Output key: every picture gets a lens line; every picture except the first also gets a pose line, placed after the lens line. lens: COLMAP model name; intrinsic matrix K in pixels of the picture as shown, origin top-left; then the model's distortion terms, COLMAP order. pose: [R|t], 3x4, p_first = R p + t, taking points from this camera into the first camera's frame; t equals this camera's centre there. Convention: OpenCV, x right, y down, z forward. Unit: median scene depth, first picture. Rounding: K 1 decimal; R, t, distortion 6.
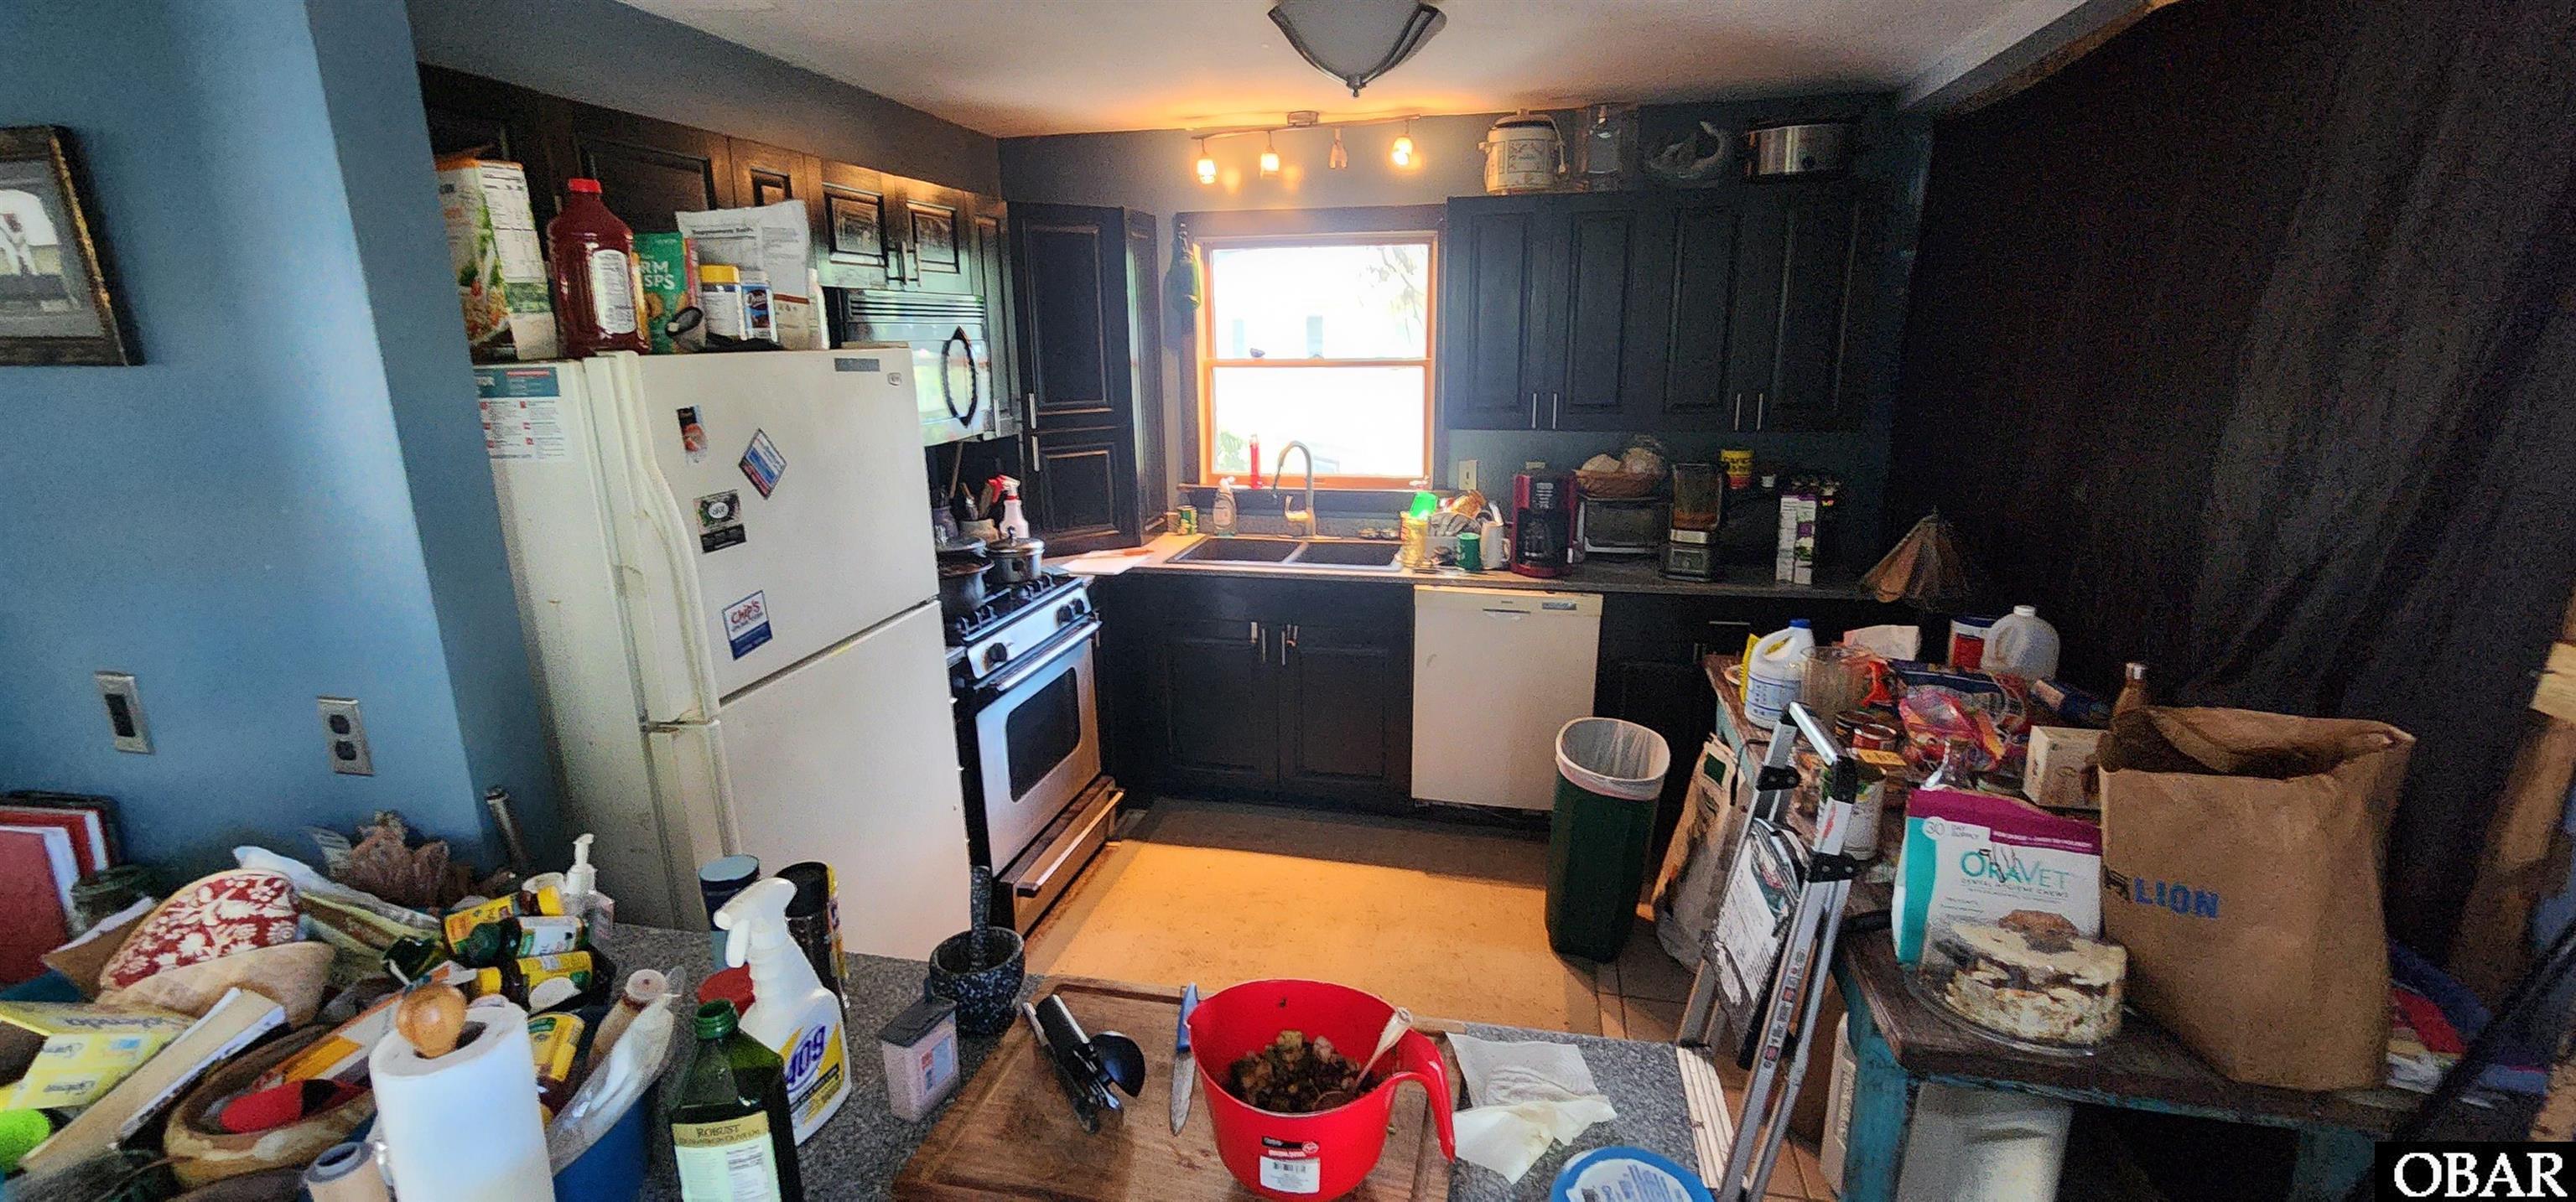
lens RADIAL K [[1063.4, 0, 1286.9], [0, 1063.4, 592.1], [0, 0, 1]] dist [-0.001370, -0.000052]
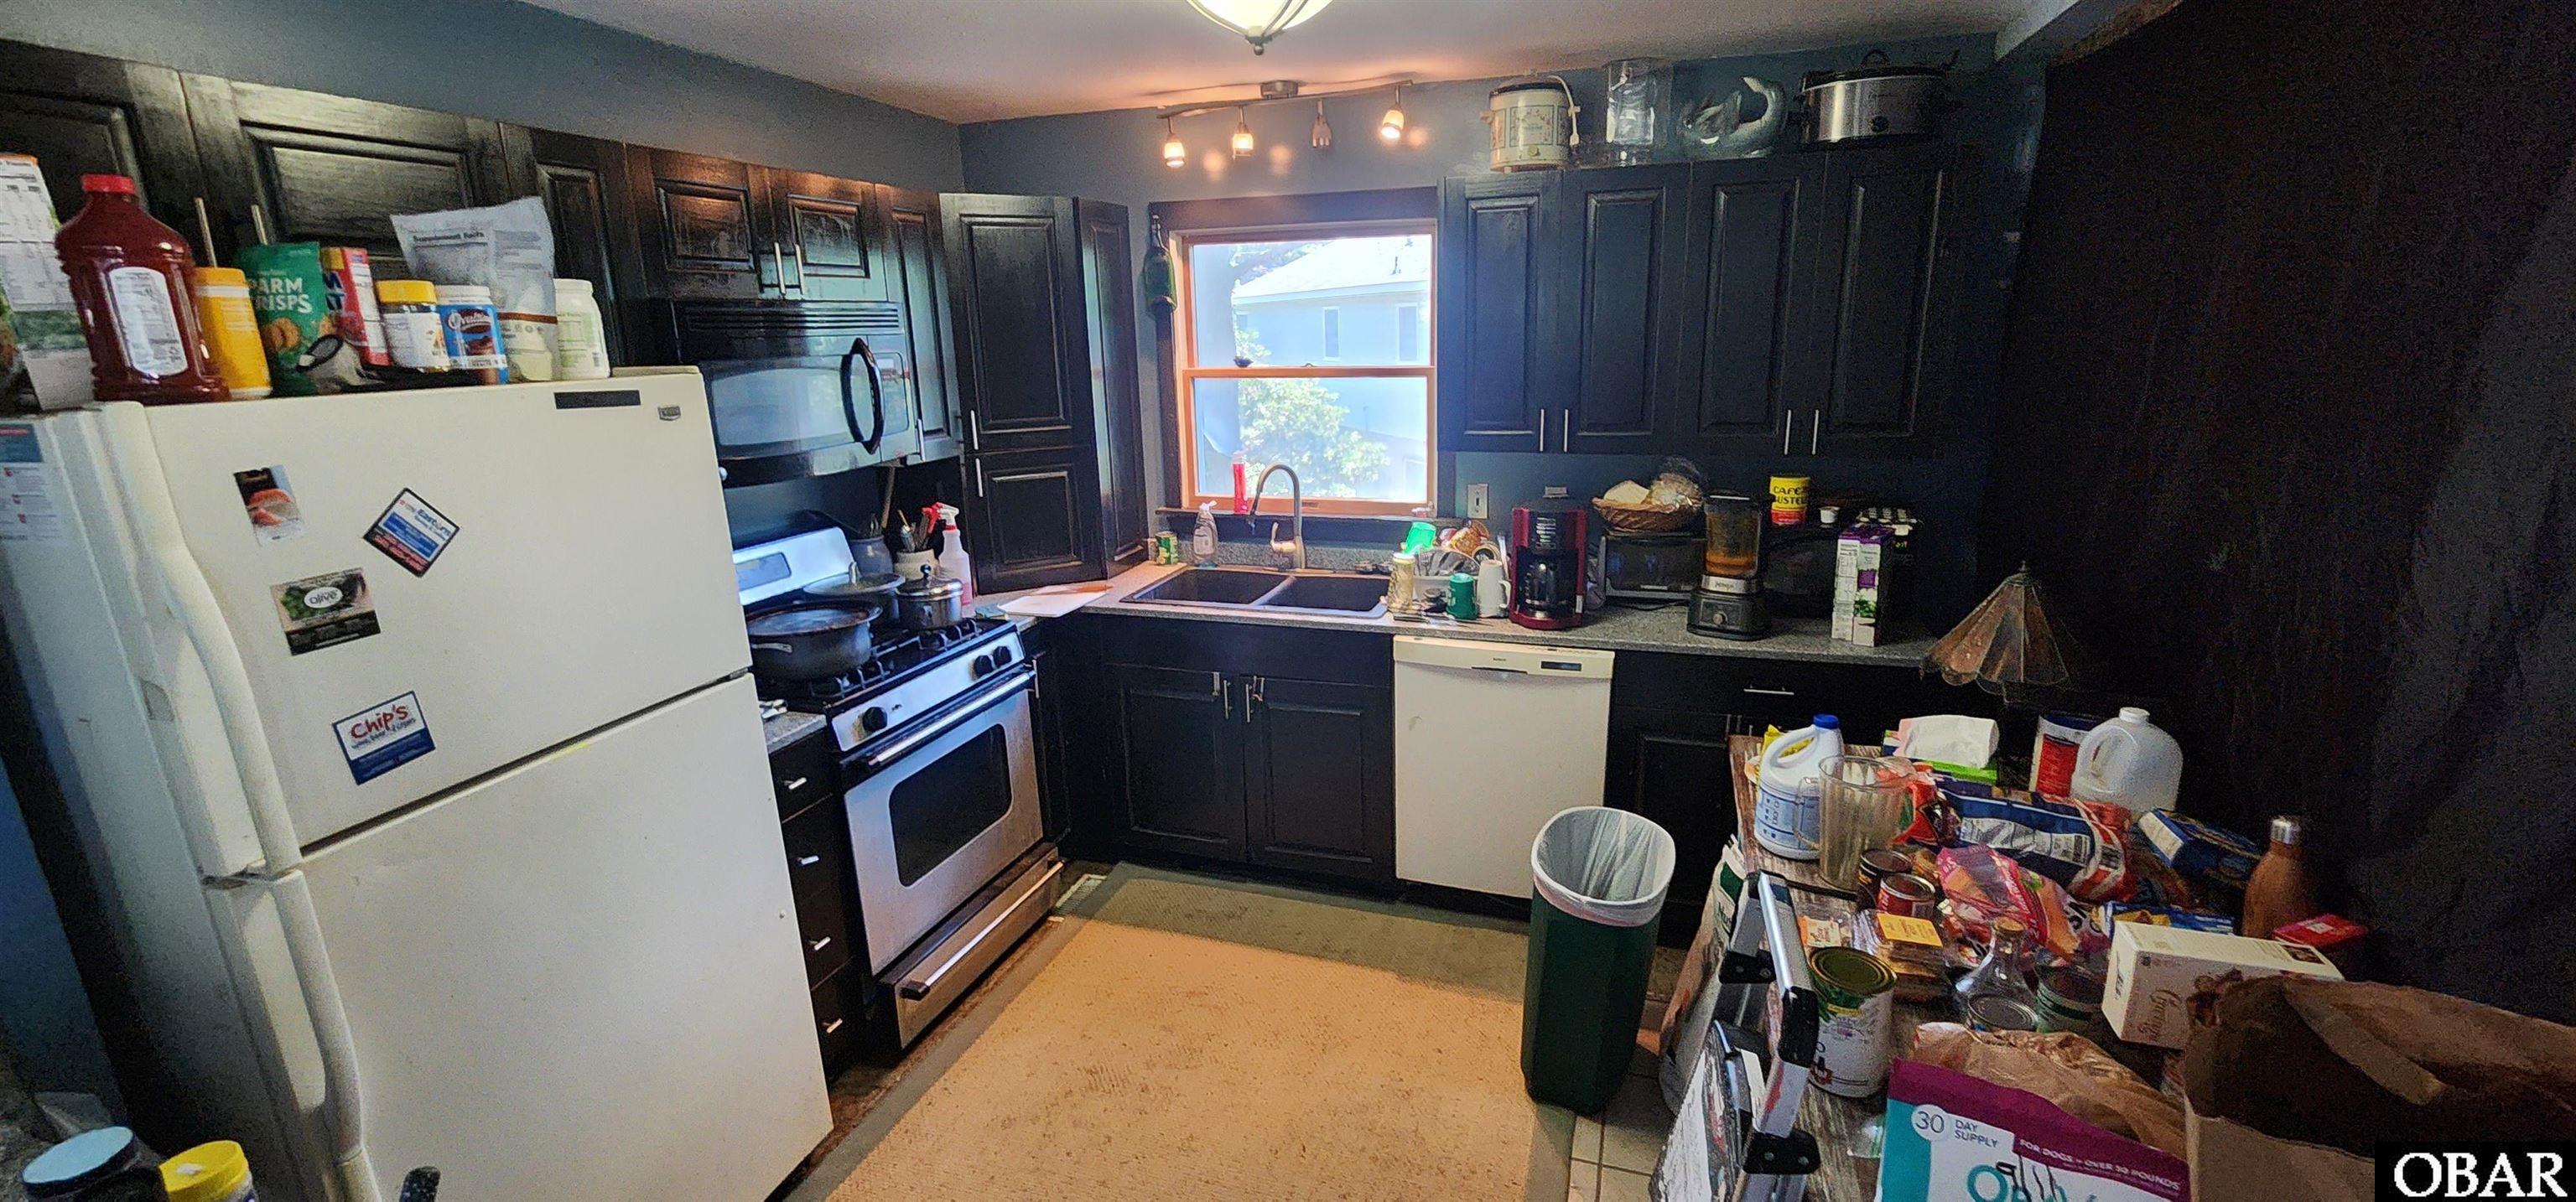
lens RADIAL K [[1067.9, 0, 1301.8], [0, 1067.9, 600.6], [0, 0, 1]] dist [-0.003258, 0.000393]
pose [[0.995668, 0.013408, -0.092007, 0.133653], [-0.012068, 0.999813, 0.015108, -0.049950], [0.092193, -0.013932, 0.995644, 0.149960]]
